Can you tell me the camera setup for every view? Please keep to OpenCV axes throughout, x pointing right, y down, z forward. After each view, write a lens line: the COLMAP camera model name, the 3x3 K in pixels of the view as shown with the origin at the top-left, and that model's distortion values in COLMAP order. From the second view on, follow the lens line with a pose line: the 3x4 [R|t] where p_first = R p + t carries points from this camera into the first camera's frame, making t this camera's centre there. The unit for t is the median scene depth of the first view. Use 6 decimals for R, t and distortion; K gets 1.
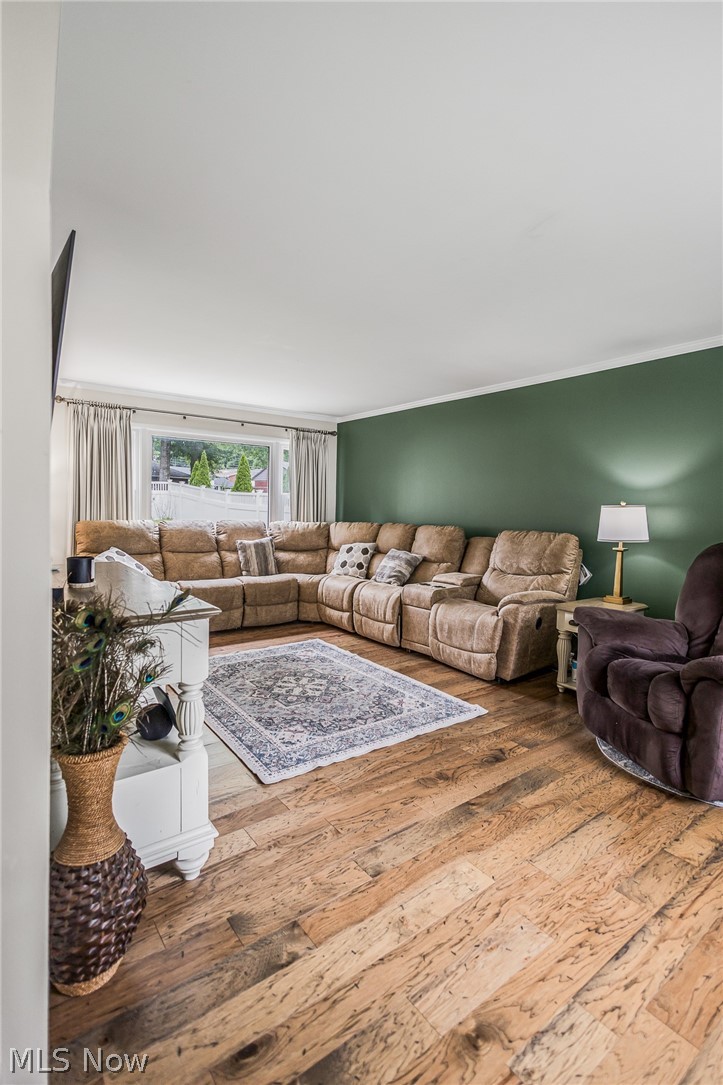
lens RADIAL K [[512.8, 0, 361.2], [0, 512.8, 514.3], [0, 0, 1]] dist [0.001388, 0.000229]
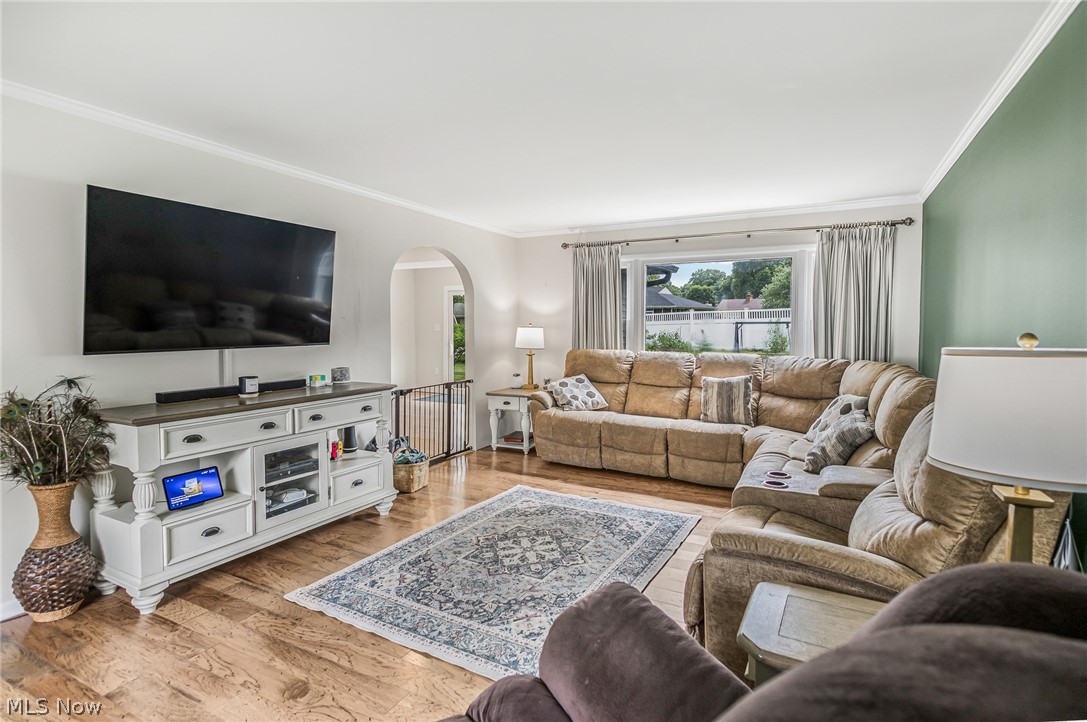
lens RADIAL K [[525.0, 0, 574.3], [0, 525.0, 339.6], [0, 0, 1]] dist [0.002176, 0.000561]
pose [[0.446852, 0.007883, -0.894573, 0.675920], [-0.008097, 0.999956, 0.004767, -0.019996], [0.894571, 0.005113, 0.446896, 0.653727]]
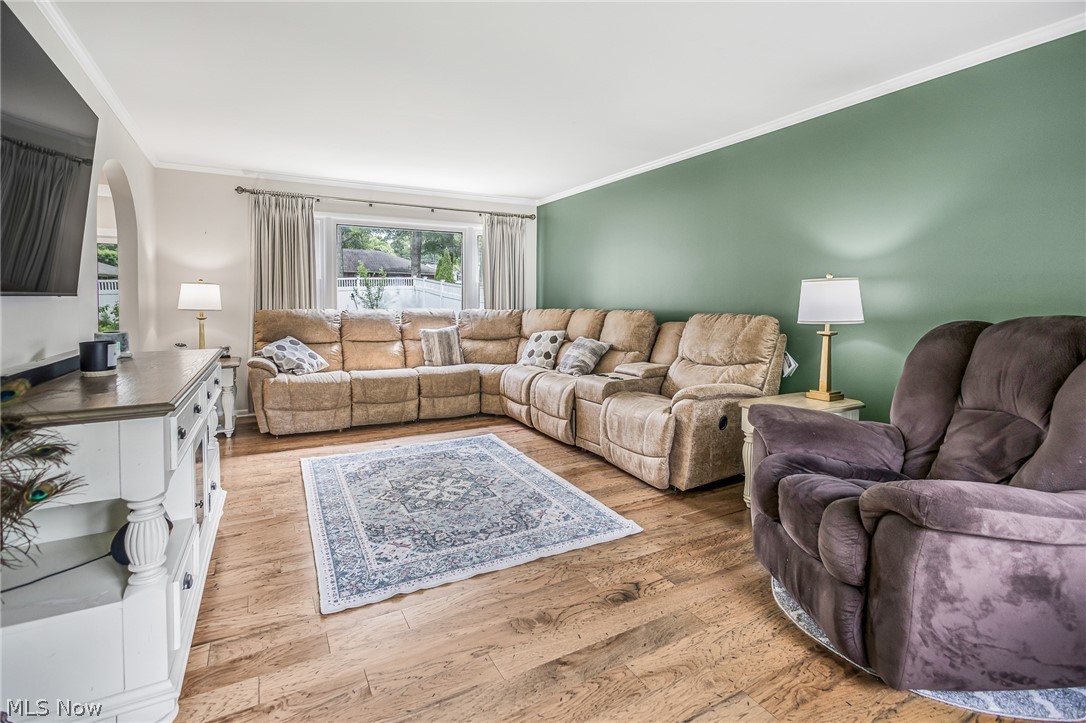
lens RADIAL K [[503.6, 0, 536.3], [0, 503.6, 303.3], [0, 0, 1]] dist [0.002268, 0.000310]
pose [[0.988801, -0.016661, -0.148309, 0.177424], [0.015576, 0.999843, -0.008471, 0.021602], [0.148426, 0.006066, 0.988905, 0.149375]]
